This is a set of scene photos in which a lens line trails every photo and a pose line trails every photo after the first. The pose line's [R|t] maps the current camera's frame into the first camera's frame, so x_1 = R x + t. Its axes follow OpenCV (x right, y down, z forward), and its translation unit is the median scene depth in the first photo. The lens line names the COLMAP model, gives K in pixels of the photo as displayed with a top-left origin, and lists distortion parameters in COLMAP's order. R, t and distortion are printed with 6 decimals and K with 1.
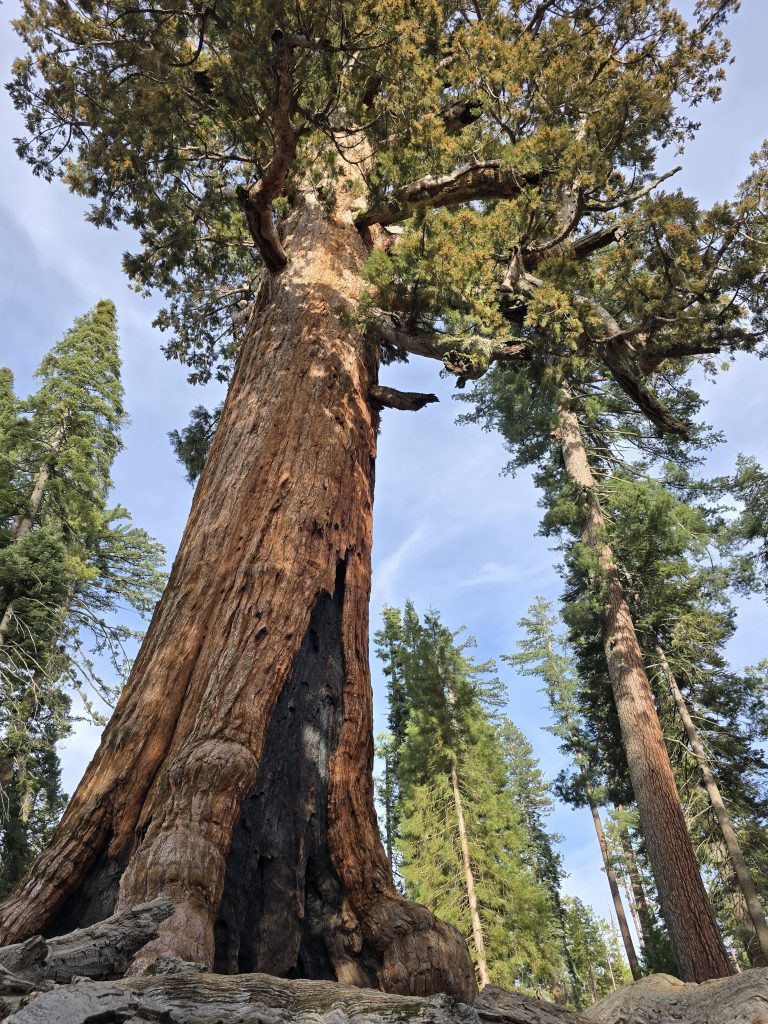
lens RADIAL K [[687.1, 0, 384.0], [0, 687.1, 512.0], [0, 0, 1]] dist [0.007026, 0.001421]
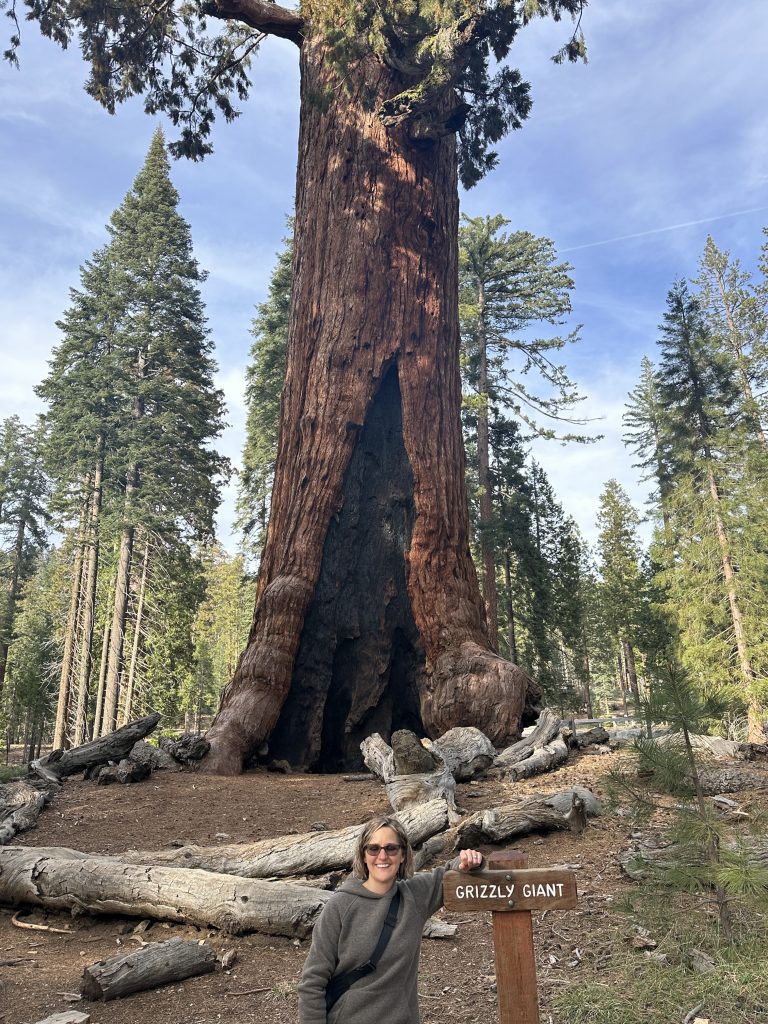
lens RADIAL K [[772.5, 0, 384.0], [0, 772.5, 512.0], [0, 0, 1]] dist [-0.005560, -0.003082]
pose [[0.686854, -0.190624, -0.701351, 0.580727], [0.488974, 0.835141, 0.251880, -0.038476], [0.537713, -0.515948, 0.666831, 0.077545]]
